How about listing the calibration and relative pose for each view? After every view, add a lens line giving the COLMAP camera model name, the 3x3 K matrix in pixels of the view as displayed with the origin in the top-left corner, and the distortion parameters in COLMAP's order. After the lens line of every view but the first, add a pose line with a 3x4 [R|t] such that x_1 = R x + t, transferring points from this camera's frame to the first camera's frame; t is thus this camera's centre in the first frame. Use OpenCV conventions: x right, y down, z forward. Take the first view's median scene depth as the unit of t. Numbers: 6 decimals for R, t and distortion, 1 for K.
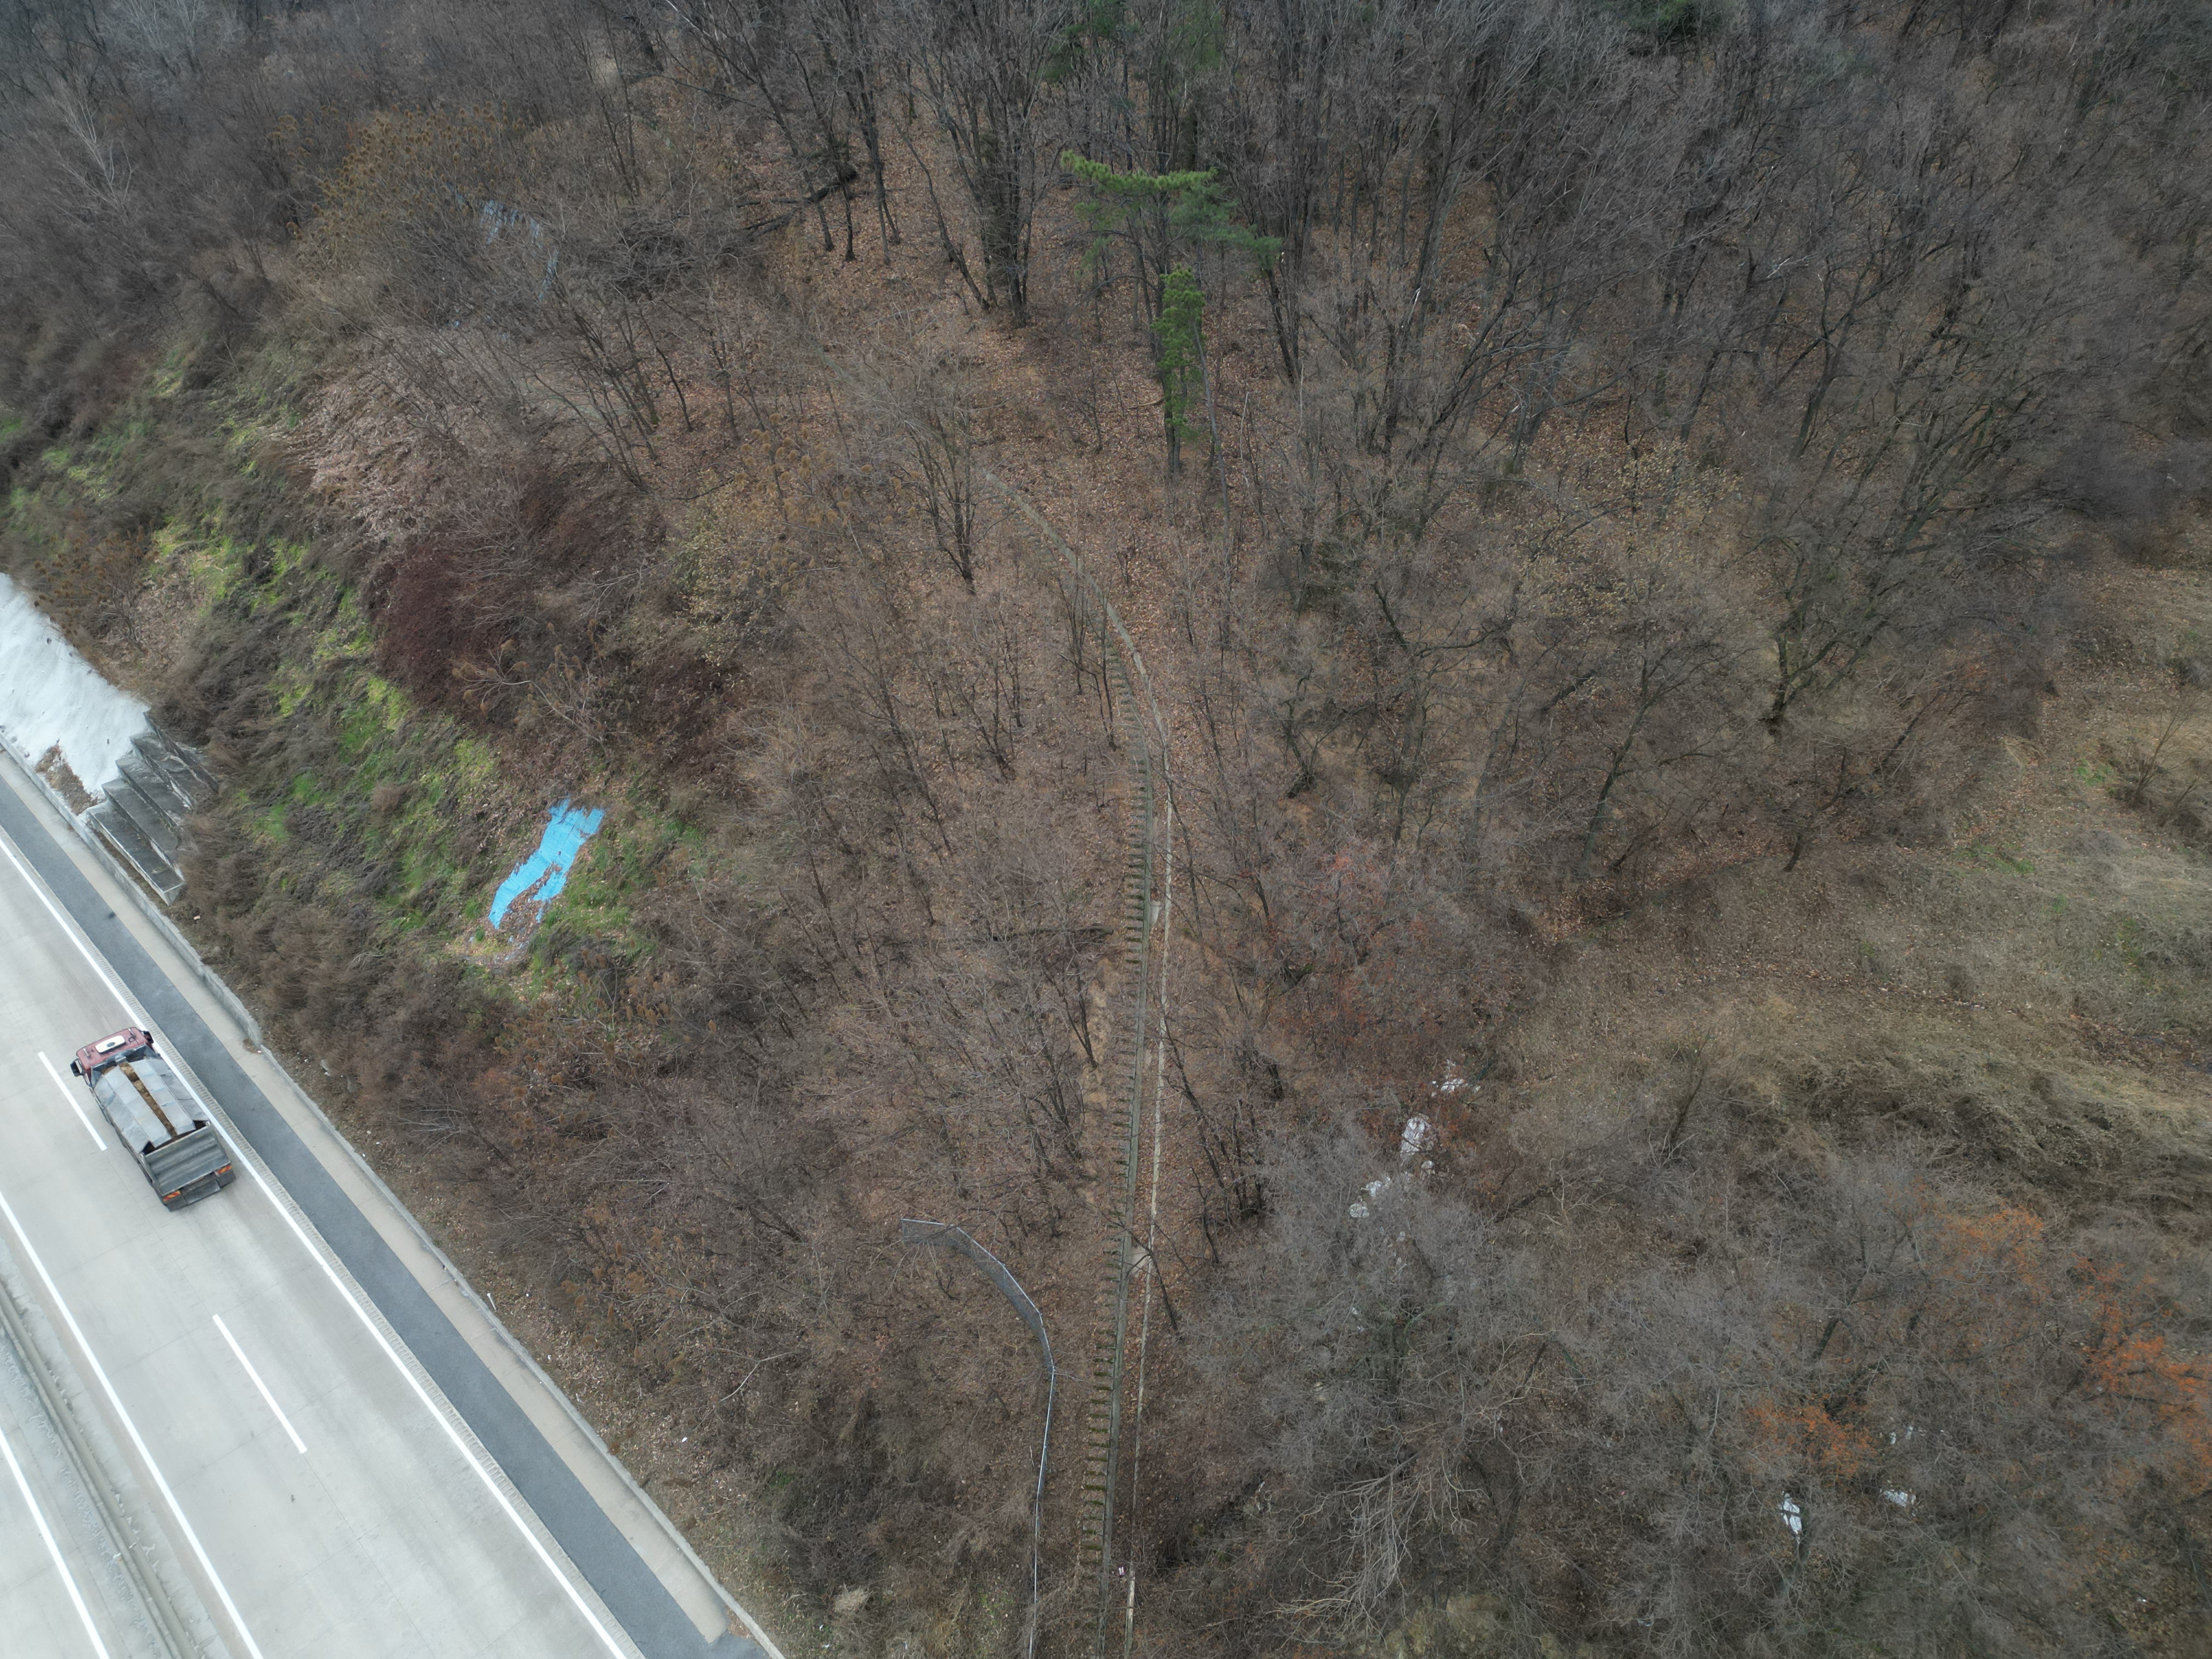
lens RADIAL K [[1524.0, 0, 1106.0], [0, 1524.0, 829.5], [0, 0, 1]] dist [0.082211, -0.067455]
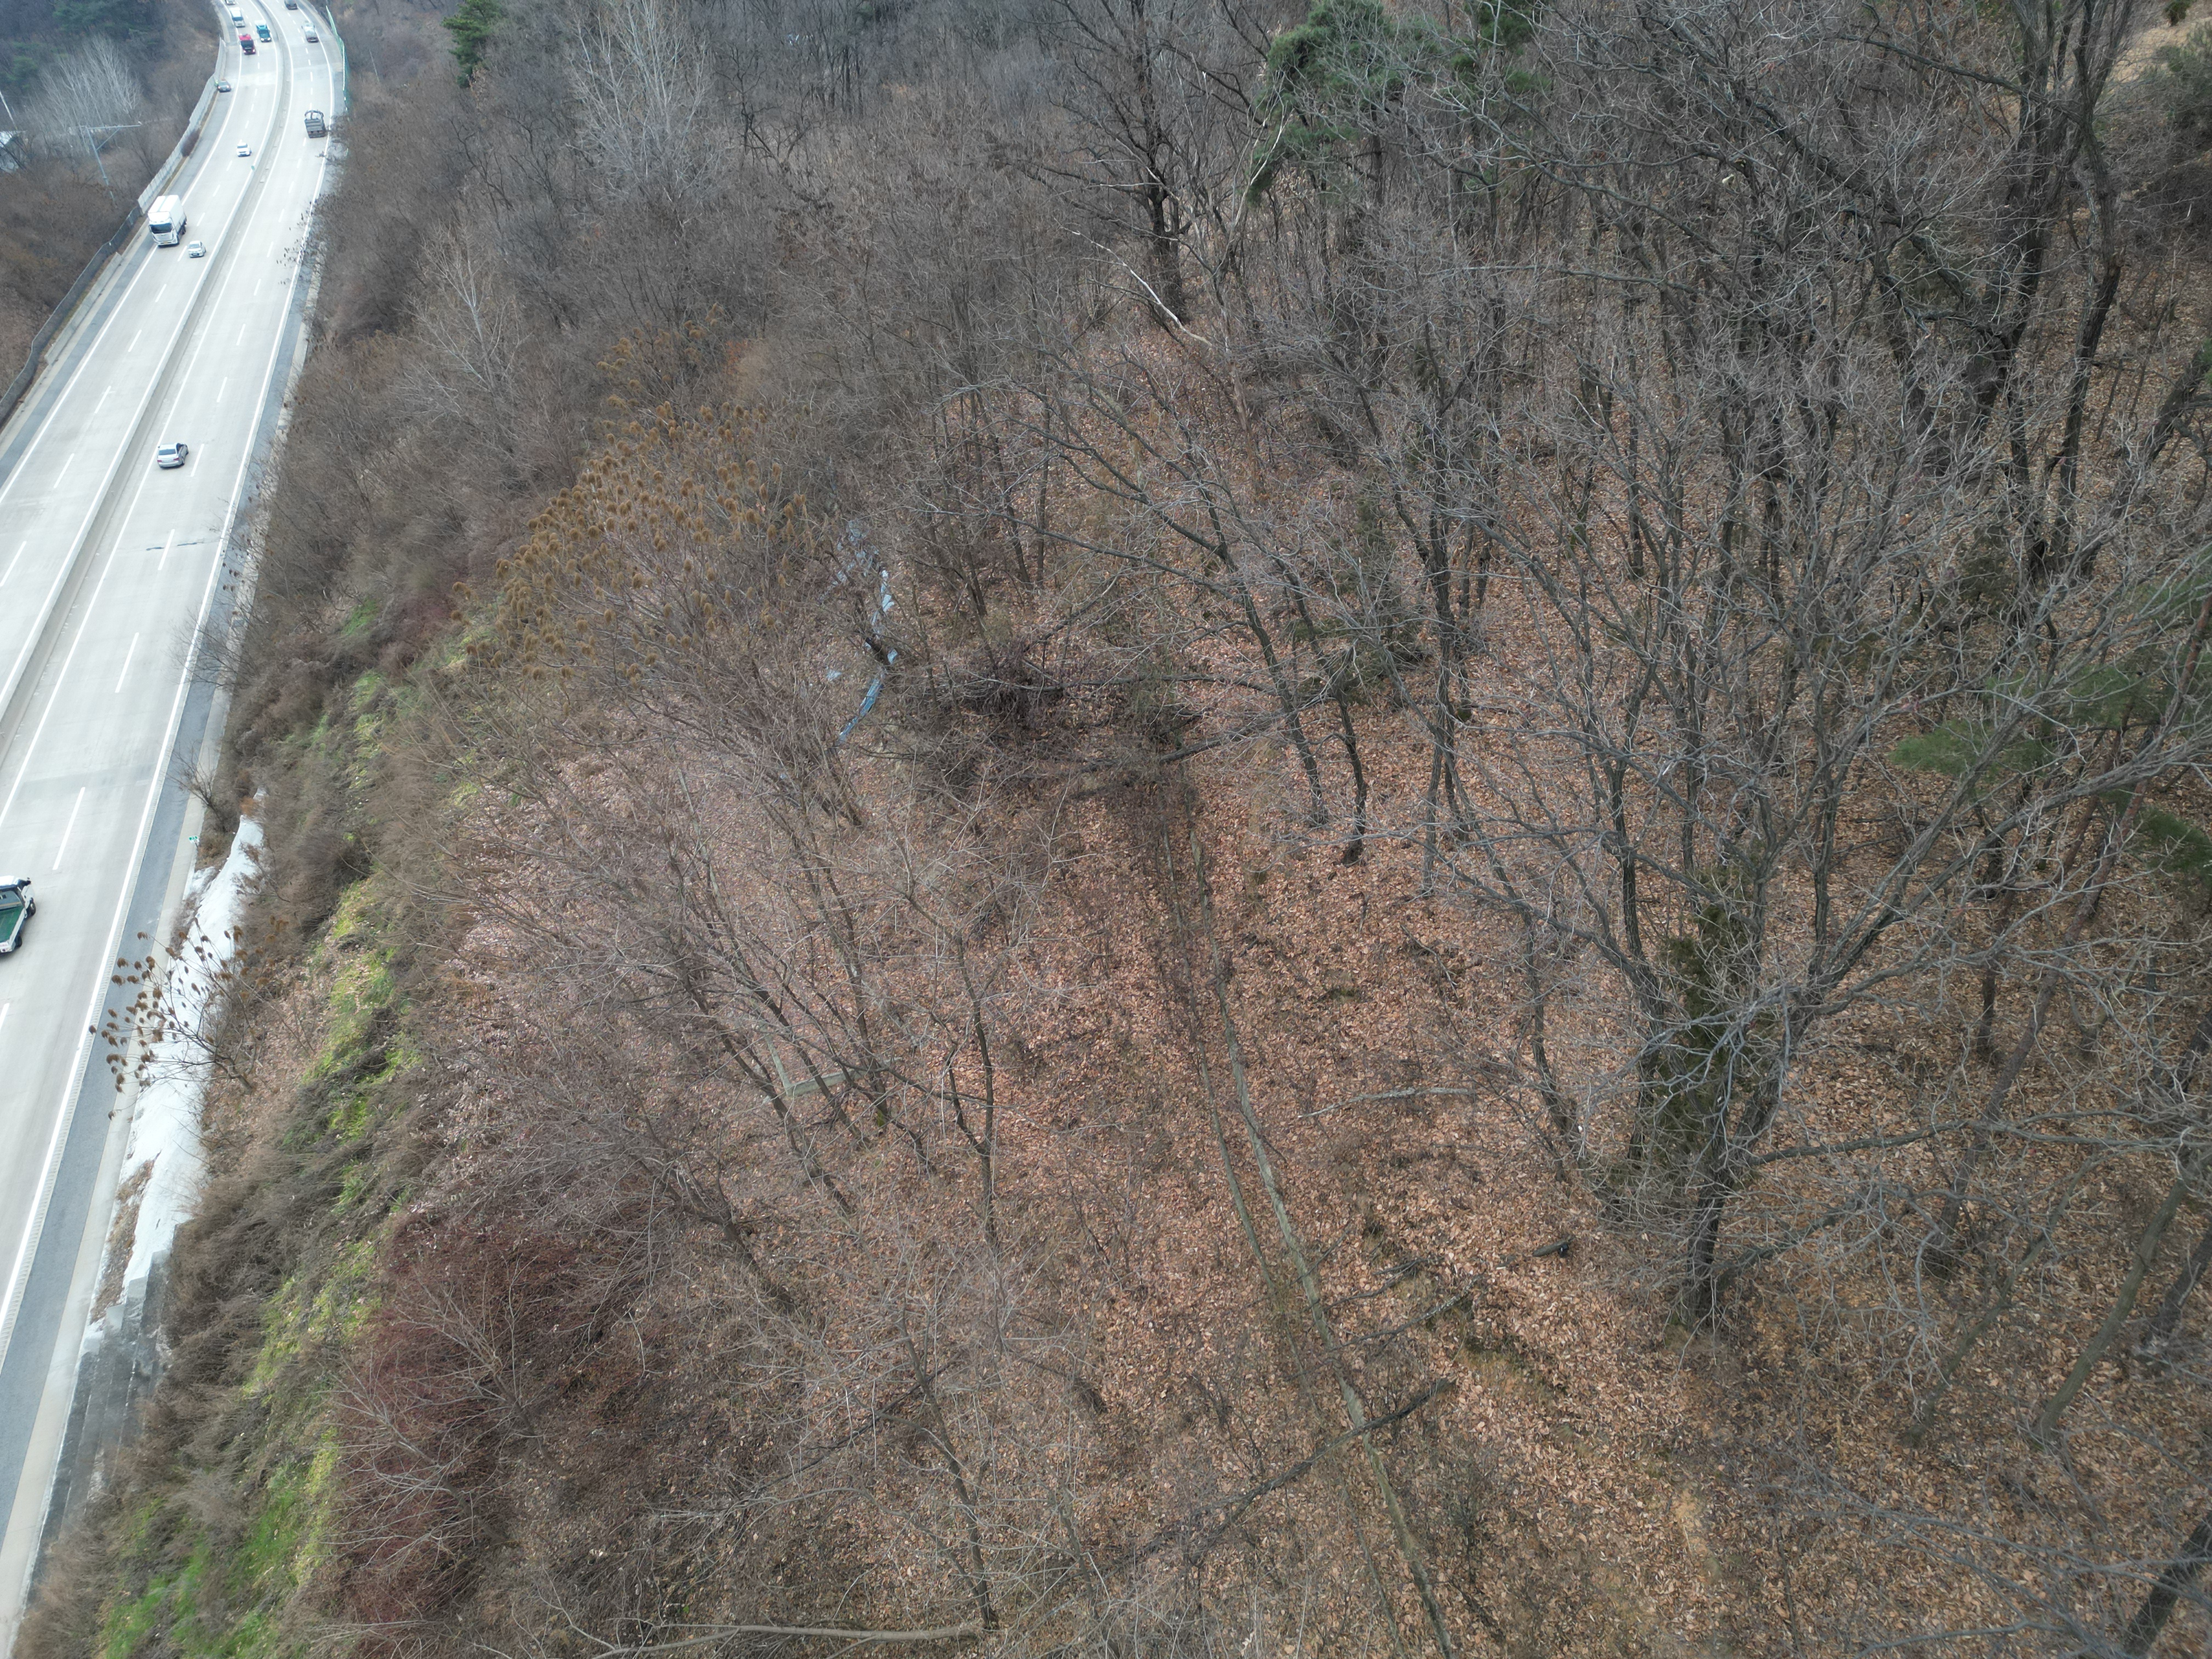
lens RADIAL K [[1524.0, 0, 1106.0], [0, 1524.0, 829.5], [0, 0, 1]] dist [0.082211, -0.067455]
pose [[0.906282, 0.241431, -0.346935, -0.080942], [-0.241091, 0.969465, 0.044858, -0.417395], [0.347172, 0.042988, 0.936816, 0.584835]]
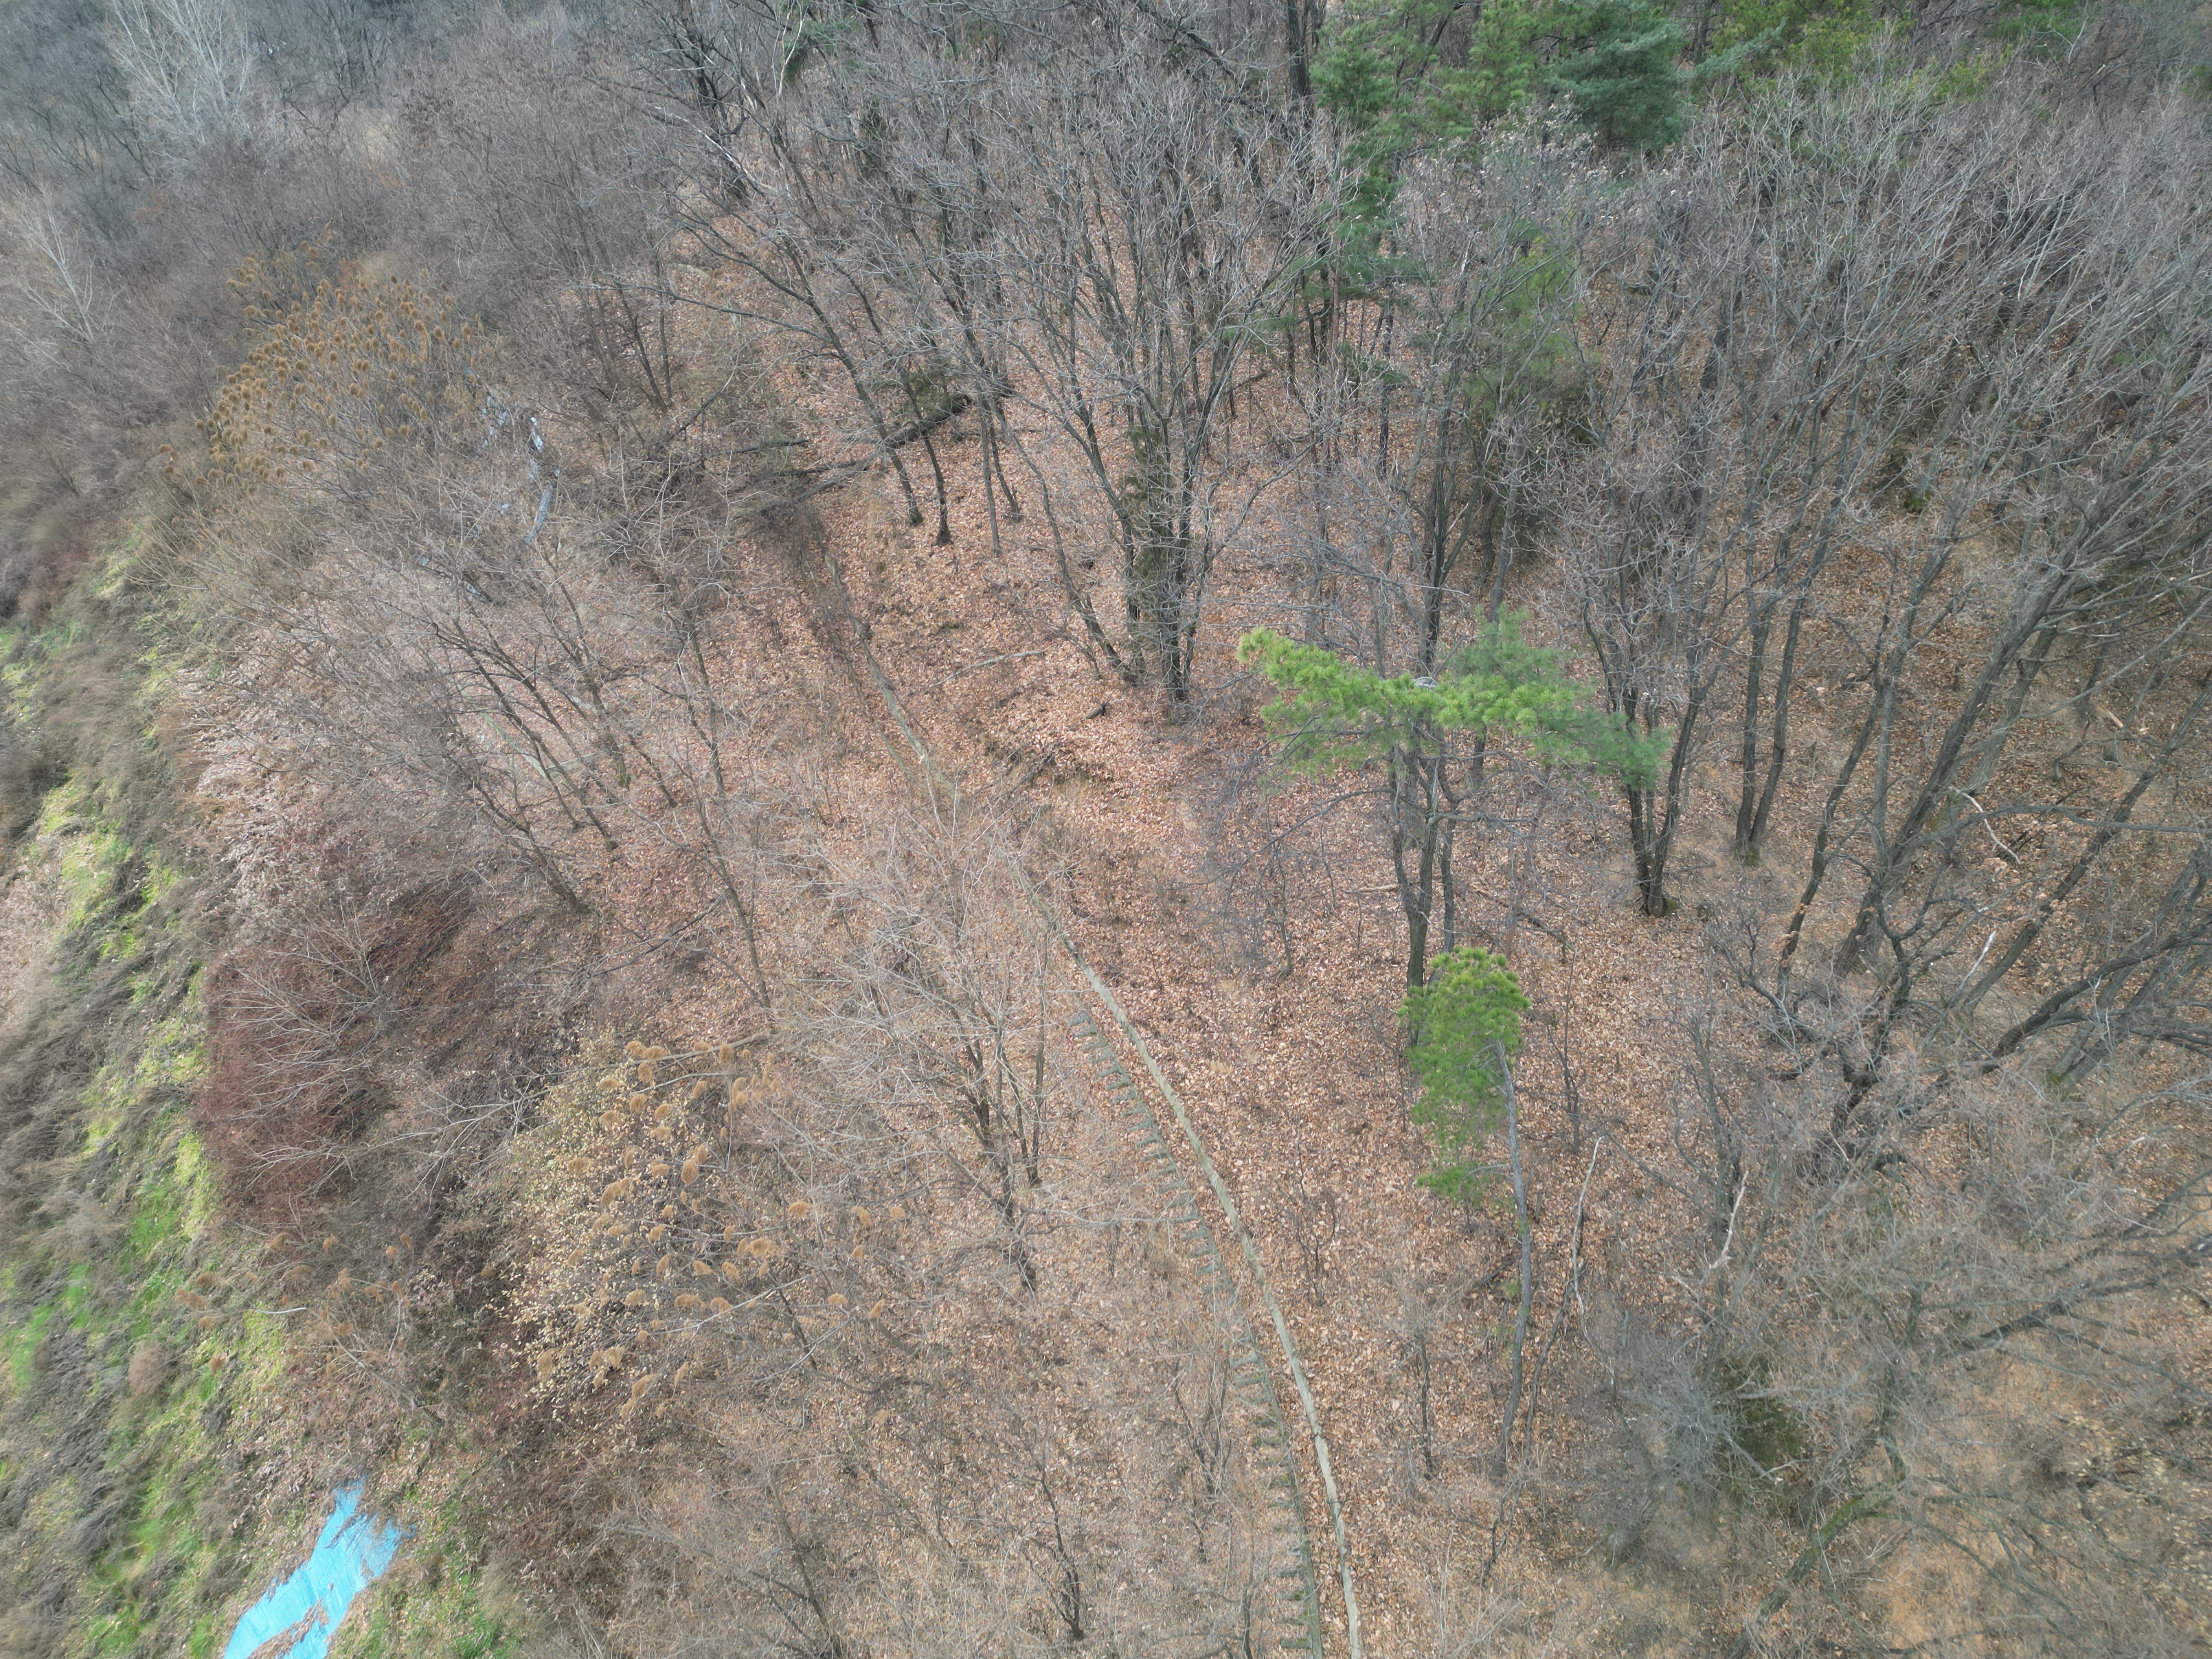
lens RADIAL K [[1524.0, 0, 1106.0], [0, 1524.0, 829.5], [0, 0, 1]] dist [0.082211, -0.067455]
pose [[0.988349, 0.086549, -0.125206, -0.004449], [-0.086393, 0.996239, 0.006682, -0.281280], [0.125313, 0.004213, 0.992108, 0.391232]]
